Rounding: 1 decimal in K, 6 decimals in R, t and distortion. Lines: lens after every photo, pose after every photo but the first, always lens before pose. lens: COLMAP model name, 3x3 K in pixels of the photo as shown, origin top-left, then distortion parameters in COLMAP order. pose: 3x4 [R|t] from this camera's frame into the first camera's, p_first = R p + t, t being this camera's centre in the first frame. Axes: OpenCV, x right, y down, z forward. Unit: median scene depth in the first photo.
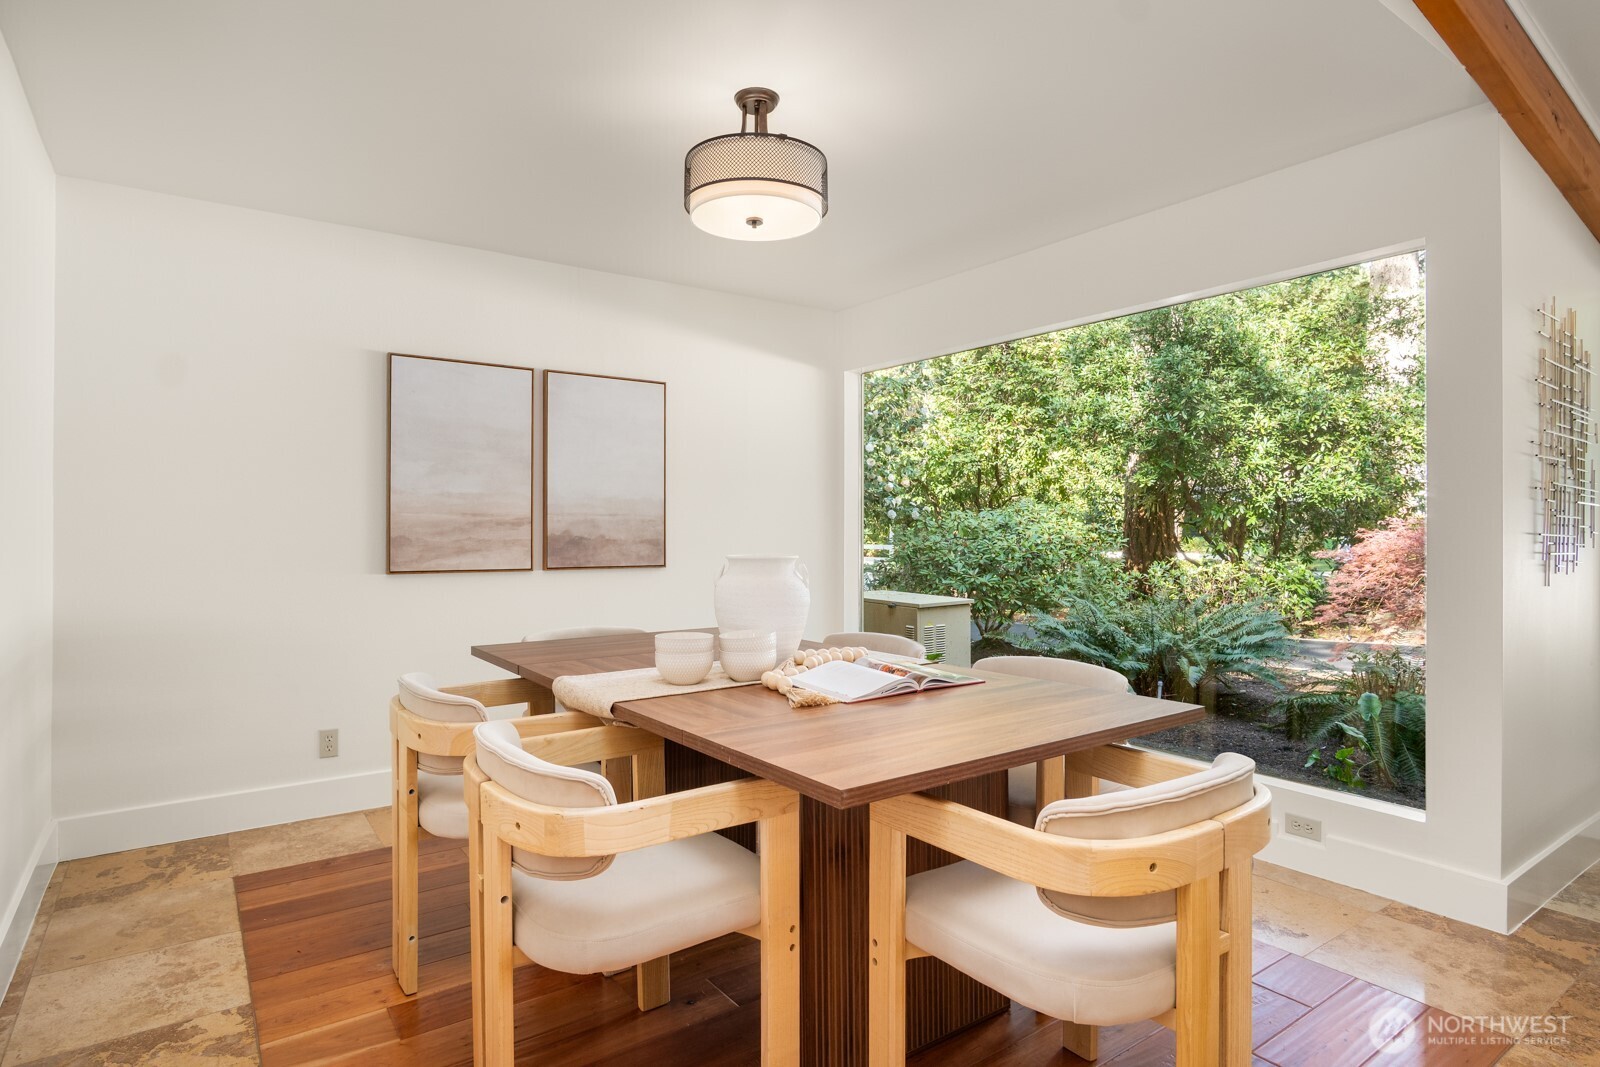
lens RADIAL K [[856.1, 0, 798.1], [0, 856.1, 533.9], [0, 0, 1]] dist [0.002596, 0.000370]
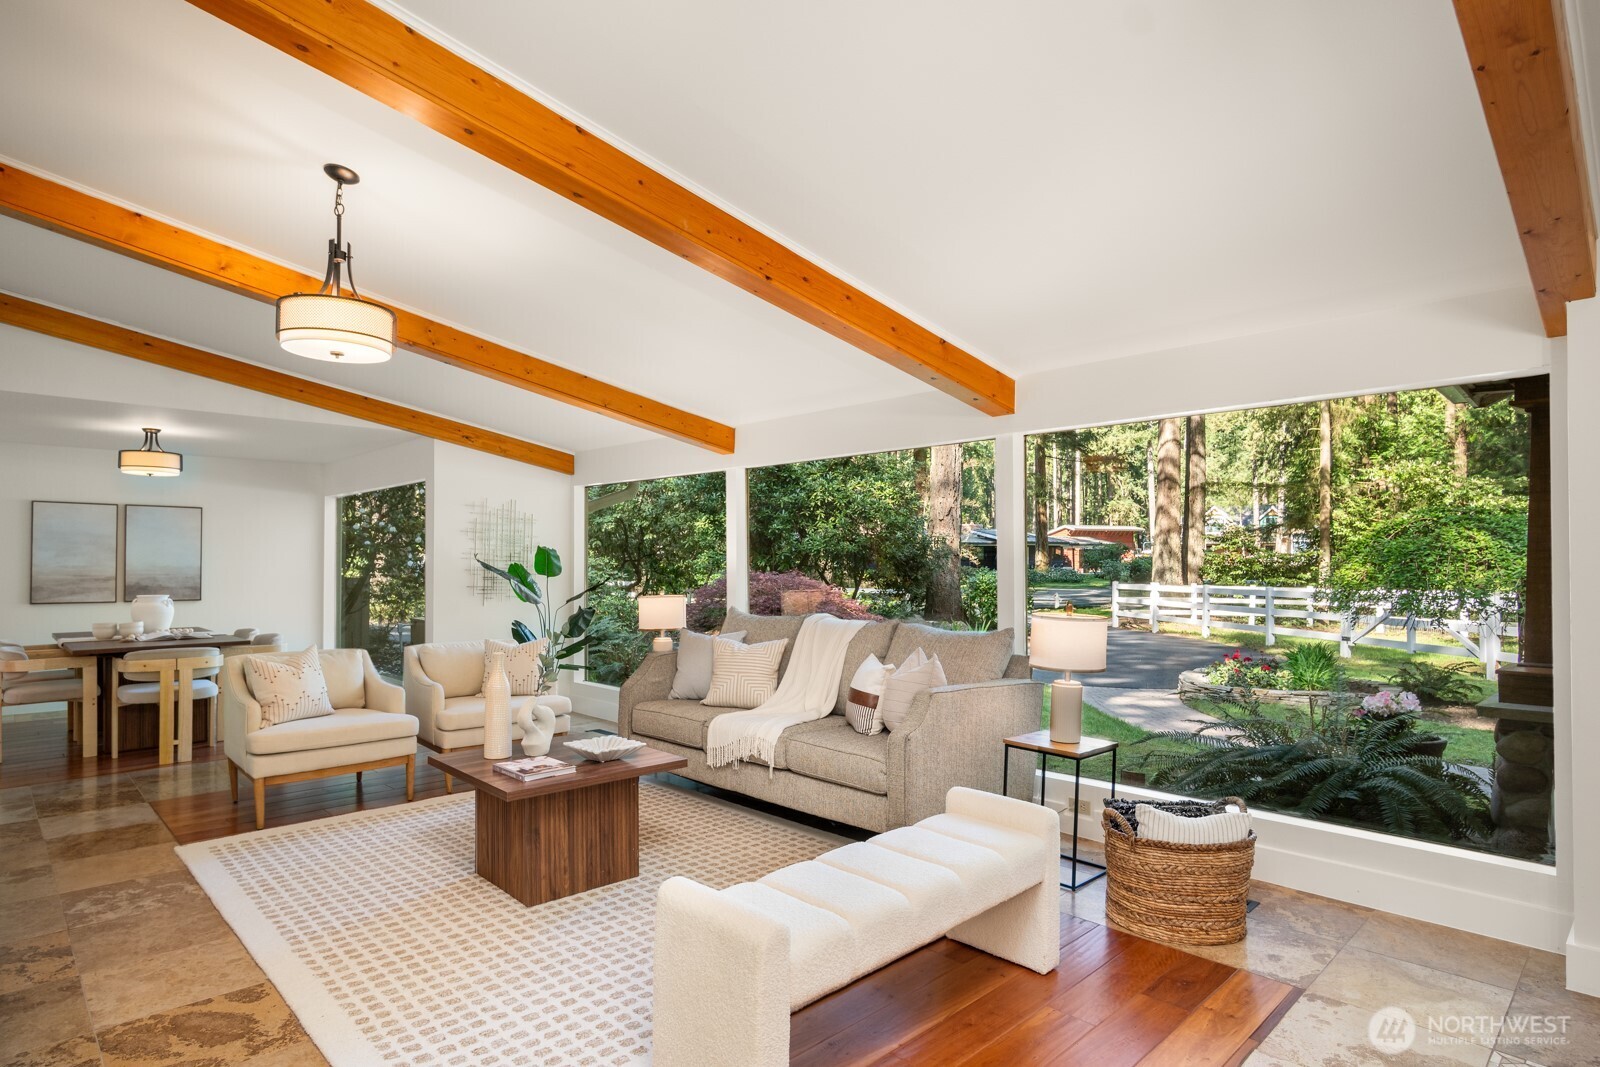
lens RADIAL K [[856.1, 0, 799.8], [0, 856.1, 540.3], [0, 0, 1]] dist [0.002596, 0.000370]
pose [[0.990119, 0.002983, 0.140199, 1.076095], [0.001503, 0.999491, -0.031881, -0.039741], [-0.140223, 0.031777, 0.989610, -1.338632]]
